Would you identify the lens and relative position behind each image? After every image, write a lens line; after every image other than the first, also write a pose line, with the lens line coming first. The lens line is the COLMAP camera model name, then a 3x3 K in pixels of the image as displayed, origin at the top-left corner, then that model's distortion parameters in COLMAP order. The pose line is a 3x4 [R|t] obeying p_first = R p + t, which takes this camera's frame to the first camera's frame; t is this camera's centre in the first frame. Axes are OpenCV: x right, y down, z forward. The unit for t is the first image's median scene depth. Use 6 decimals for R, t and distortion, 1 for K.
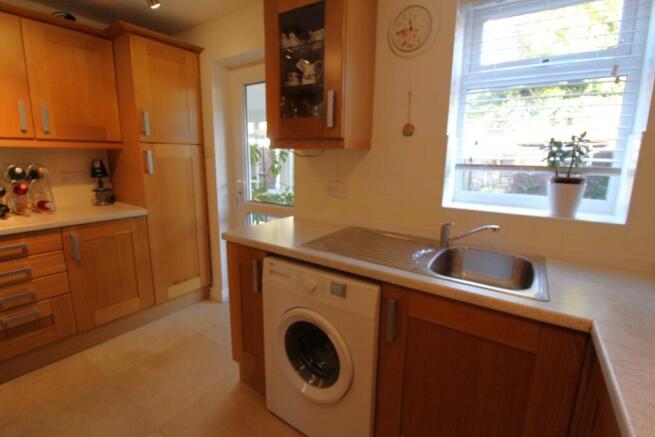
lens RADIAL K [[305.7, 0, 328.8], [0, 305.7, 212.7], [0, 0, 1]] dist [-0.011838, -0.000619]
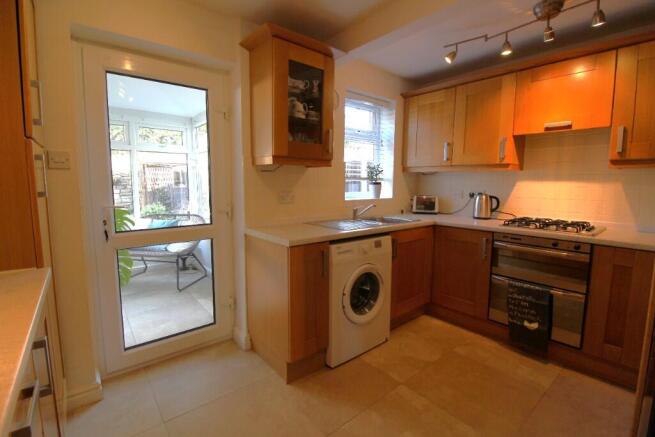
lens RADIAL K [[305.7, 0, 328.8], [0, 305.7, 212.7], [0, 0, 1]] dist [-0.011838, -0.000619]
pose [[0.272859, -0.109581, 0.955793, -1.577272], [0.170902, 0.983211, 0.063936, -0.089756], [-0.946753, 0.145902, 0.287006, 0.646083]]
